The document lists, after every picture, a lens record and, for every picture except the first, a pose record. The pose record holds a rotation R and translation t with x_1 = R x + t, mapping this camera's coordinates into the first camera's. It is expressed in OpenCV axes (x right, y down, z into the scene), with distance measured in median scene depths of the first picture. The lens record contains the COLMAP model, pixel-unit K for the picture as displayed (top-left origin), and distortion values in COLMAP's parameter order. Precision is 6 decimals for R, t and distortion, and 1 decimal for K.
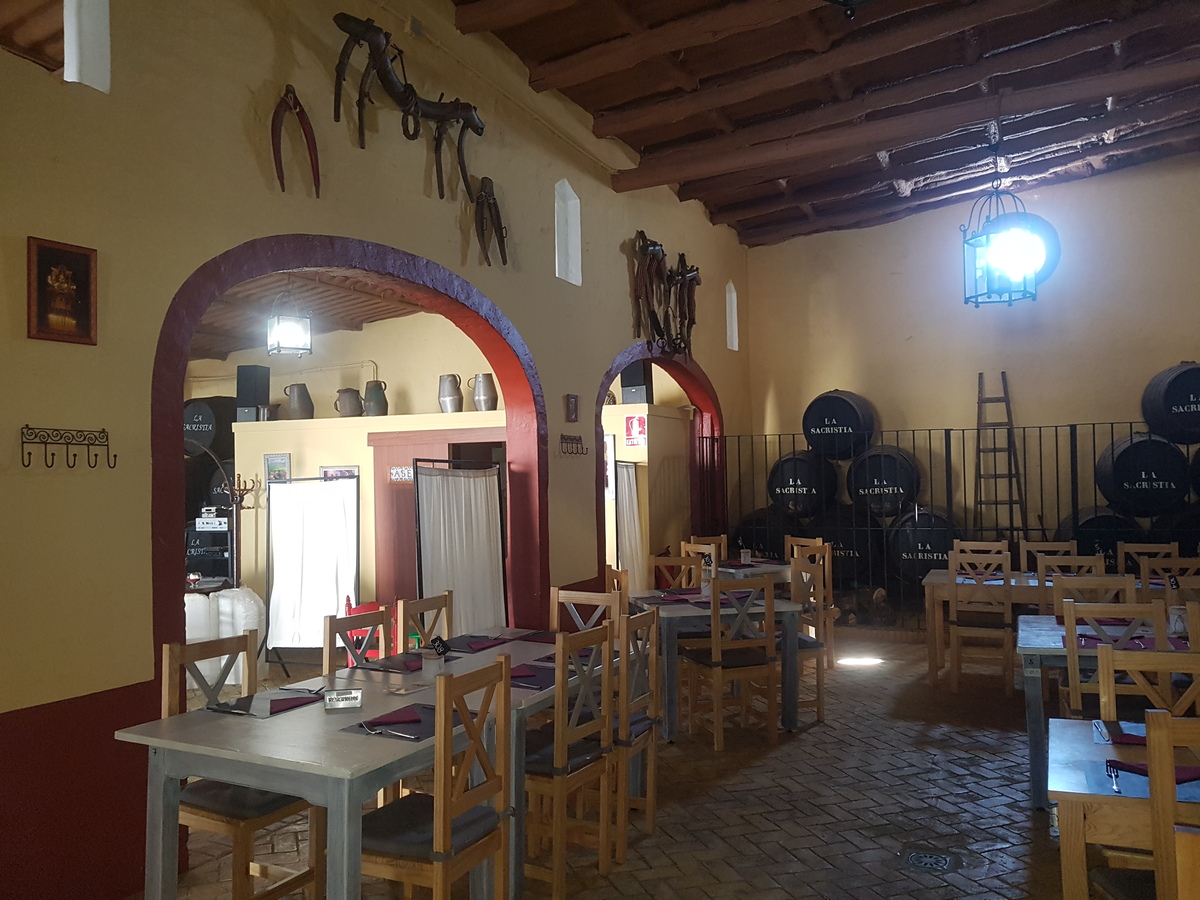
lens RADIAL K [[931.4, 0, 597.5], [0, 931.4, 458.7], [0, 0, 1]] dist [0.047590, -0.051750]
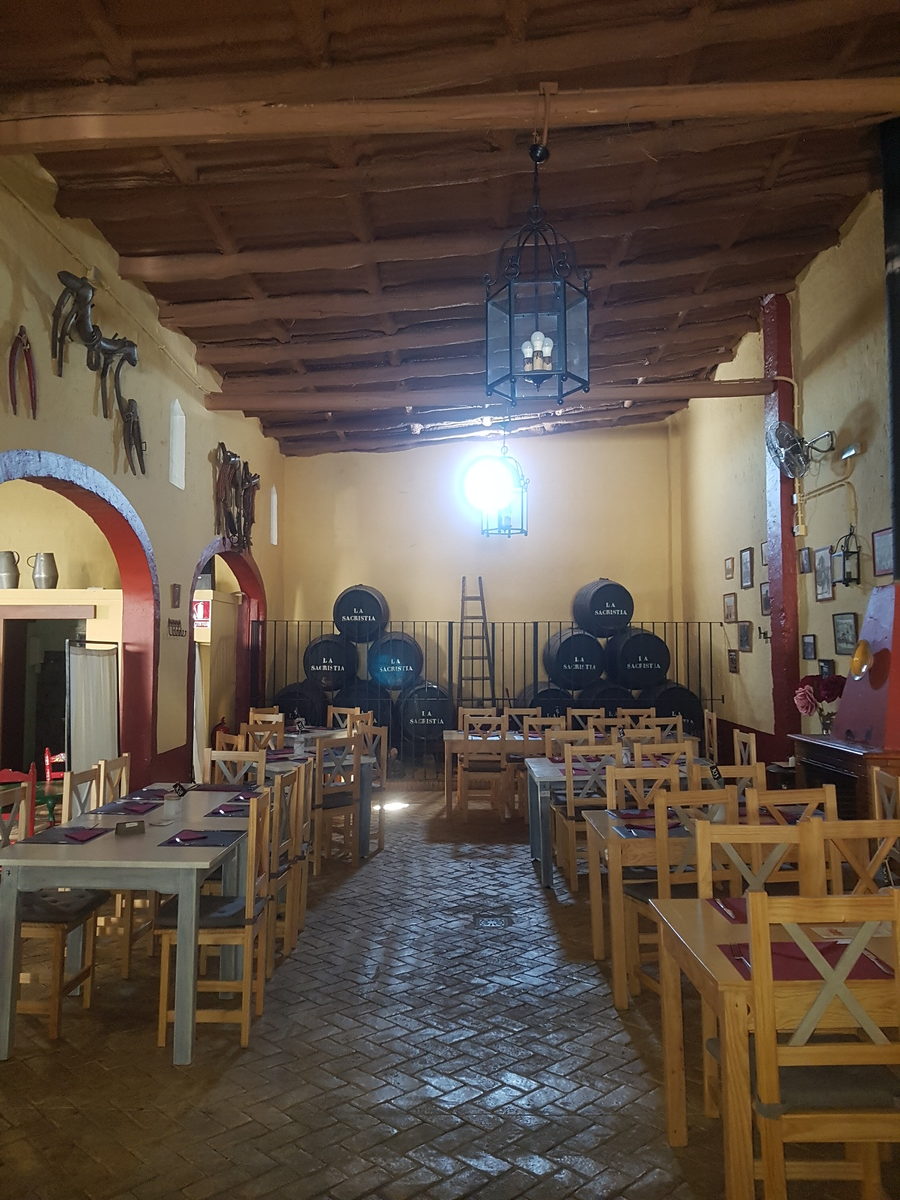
lens RADIAL K [[931.4, 0, 447.4], [0, 931.4, 596.4], [0, 0, 1]] dist [0.047590, -0.051750]
pose [[0.903014, 0.043932, 0.427359, -0.191402], [-0.027754, 0.998645, -0.044014, -0.010587], [-0.428714, 0.027884, 0.903010, -0.166868]]
